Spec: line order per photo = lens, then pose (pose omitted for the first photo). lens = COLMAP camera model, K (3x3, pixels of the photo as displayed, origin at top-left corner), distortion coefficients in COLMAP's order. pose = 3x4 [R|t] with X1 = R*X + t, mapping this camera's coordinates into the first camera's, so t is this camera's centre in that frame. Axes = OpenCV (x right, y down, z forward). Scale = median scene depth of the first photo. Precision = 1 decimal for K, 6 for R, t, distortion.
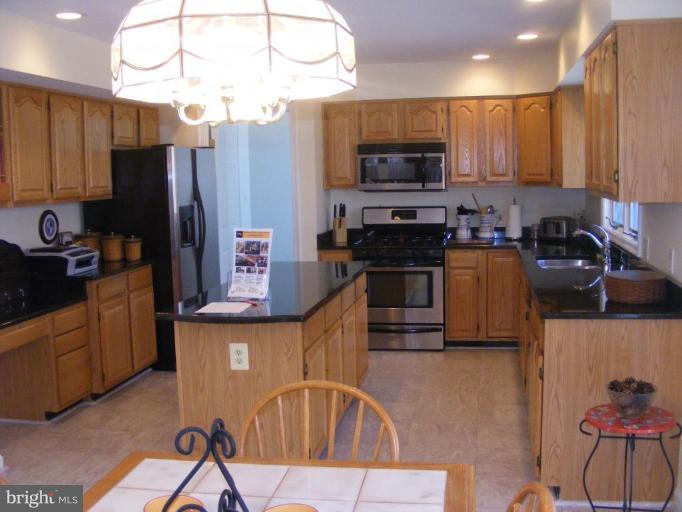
lens RADIAL K [[779.9, 0, 342.1], [0, 779.9, 259.5], [0, 0, 1]] dist [-0.194778, 0.000000]
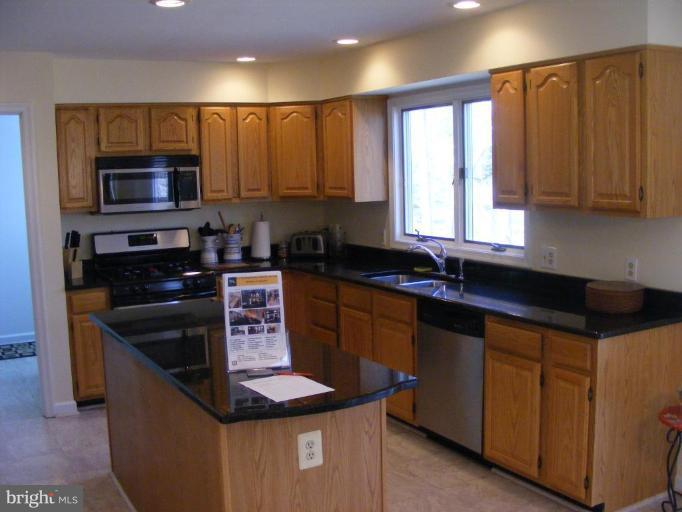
lens RADIAL K [[779.9, 0, 339.6], [0, 779.9, 260.2], [0, 0, 1]] dist [-0.194778, 0.000000]
pose [[0.769585, -0.072954, 0.634363, -0.338006], [0.080811, 0.996592, 0.016575, -0.037333], [-0.633410, 0.038507, 0.772858, 0.254663]]
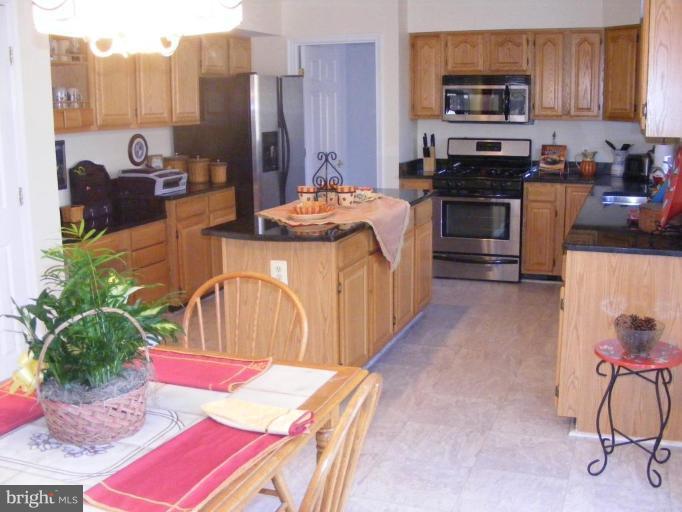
lens RADIAL K [[779.9, 0, 343.0], [0, 779.9, 252.1], [0, 0, 1]] dist [-0.194778, 0.000000]
pose [[0.984230, 0.045149, -0.171033, 0.082861], [-0.031529, 0.996172, 0.081530, 0.003665], [0.174059, -0.074852, 0.981886, -0.022647]]
